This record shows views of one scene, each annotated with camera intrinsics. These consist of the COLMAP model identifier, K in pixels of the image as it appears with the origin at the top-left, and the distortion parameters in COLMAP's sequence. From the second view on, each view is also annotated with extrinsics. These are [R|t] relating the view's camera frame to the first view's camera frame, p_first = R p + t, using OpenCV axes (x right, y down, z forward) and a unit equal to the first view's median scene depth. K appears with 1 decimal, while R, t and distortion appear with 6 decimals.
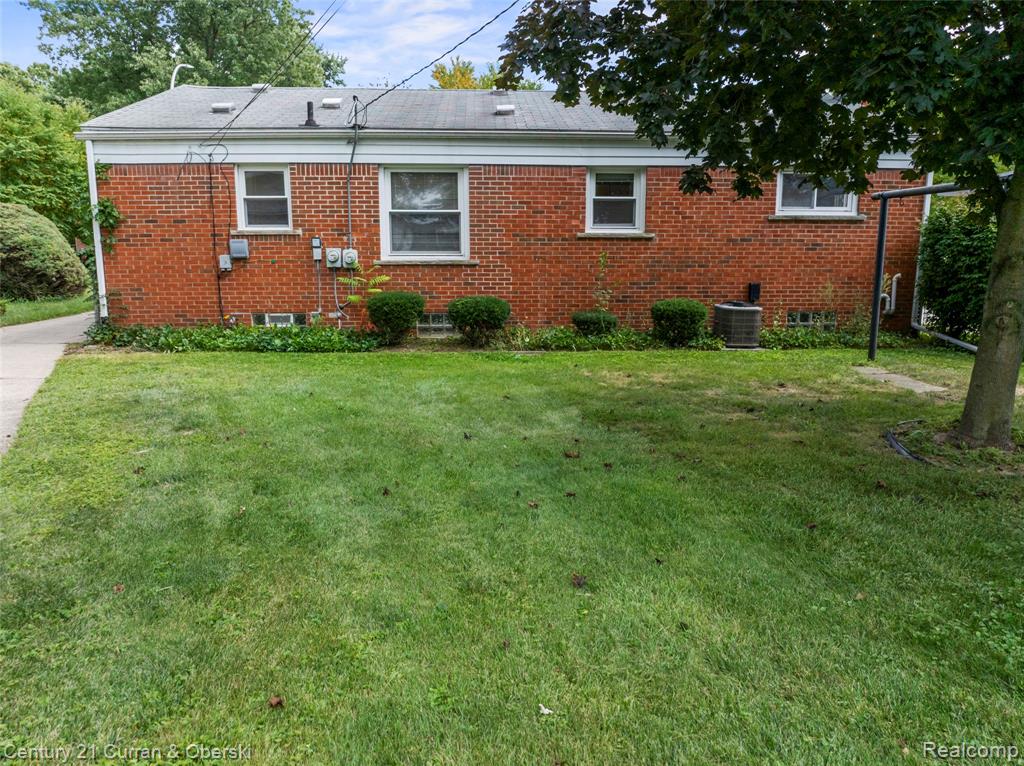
lens RADIAL K [[728.1, 0, 504.1], [0, 728.1, 377.4], [0, 0, 1]] dist [-0.026892, 0.004014]
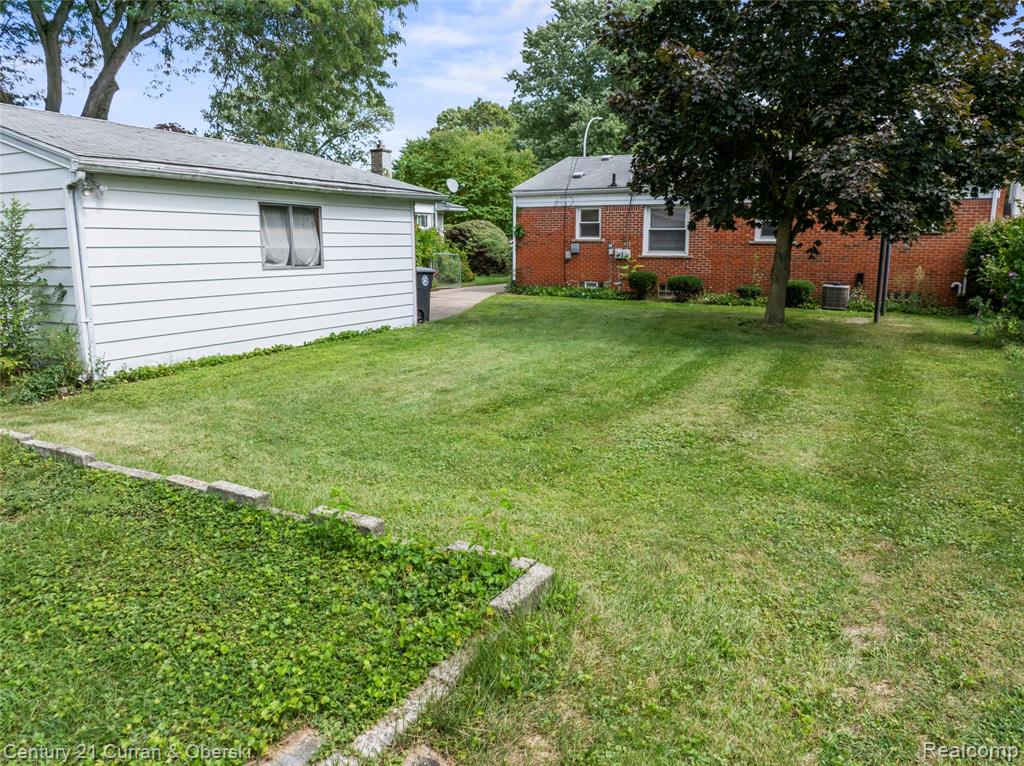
lens RADIAL K [[728.1, 0, 514.8], [0, 728.1, 382.5], [0, 0, 1]] dist [-0.026892, 0.004014]
pose [[0.851020, 0.102517, -0.515030, 0.565220], [-0.098703, 0.994506, 0.034864, 0.137314], [0.515774, 0.021165, 0.856463, -0.798708]]
